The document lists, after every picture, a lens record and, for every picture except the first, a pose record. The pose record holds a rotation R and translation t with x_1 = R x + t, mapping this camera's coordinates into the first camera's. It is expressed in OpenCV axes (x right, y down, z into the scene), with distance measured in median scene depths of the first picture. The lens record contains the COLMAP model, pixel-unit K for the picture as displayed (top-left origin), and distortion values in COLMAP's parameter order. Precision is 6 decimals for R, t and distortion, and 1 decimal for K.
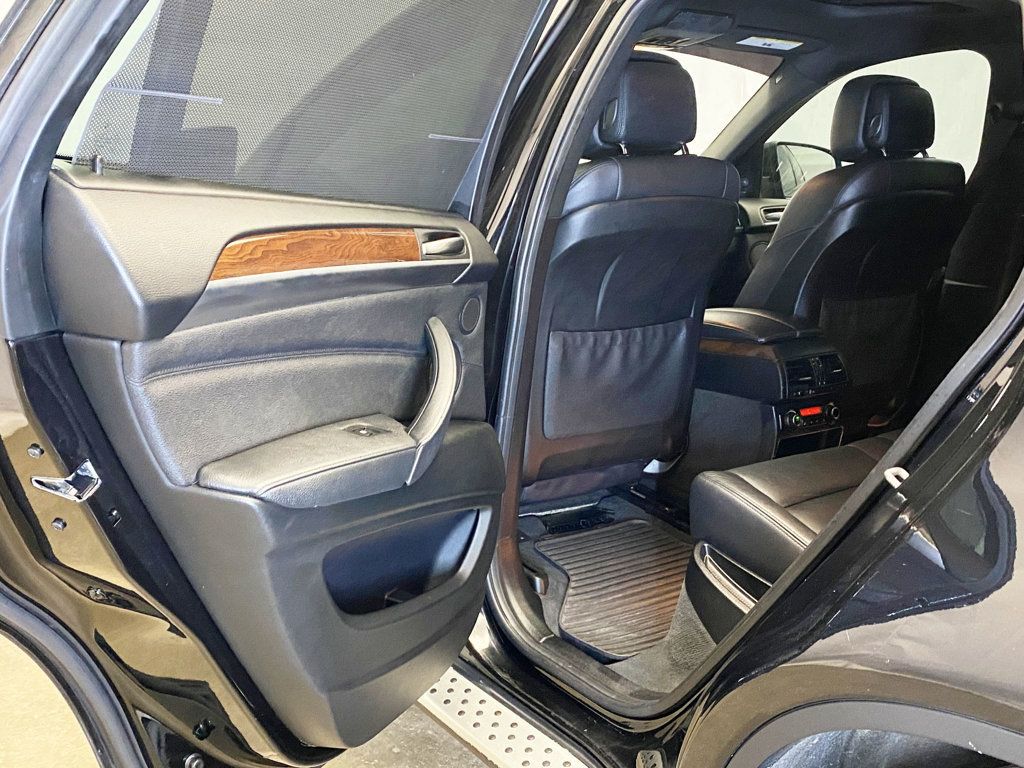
lens RADIAL K [[1050.7, 0, 507.0], [0, 1050.7, 375.9], [0, 0, 1]] dist [0.156382, -0.389892]
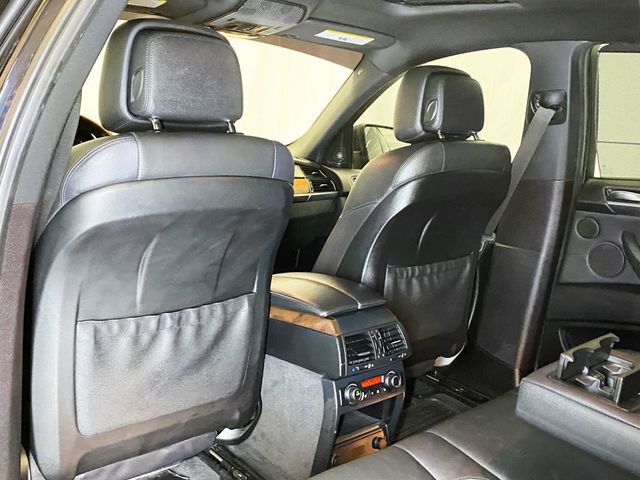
lens RADIAL K [[656.7, 0, 316.9], [0, 656.7, 234.9], [0, 0, 1]] dist [0.156382, -0.389892]
pose [[0.993022, 0.004470, 0.117842, 0.151789], [0.001120, 0.998879, -0.047325, -0.076534], [-0.117922, 0.047126, 0.991904, 0.350243]]
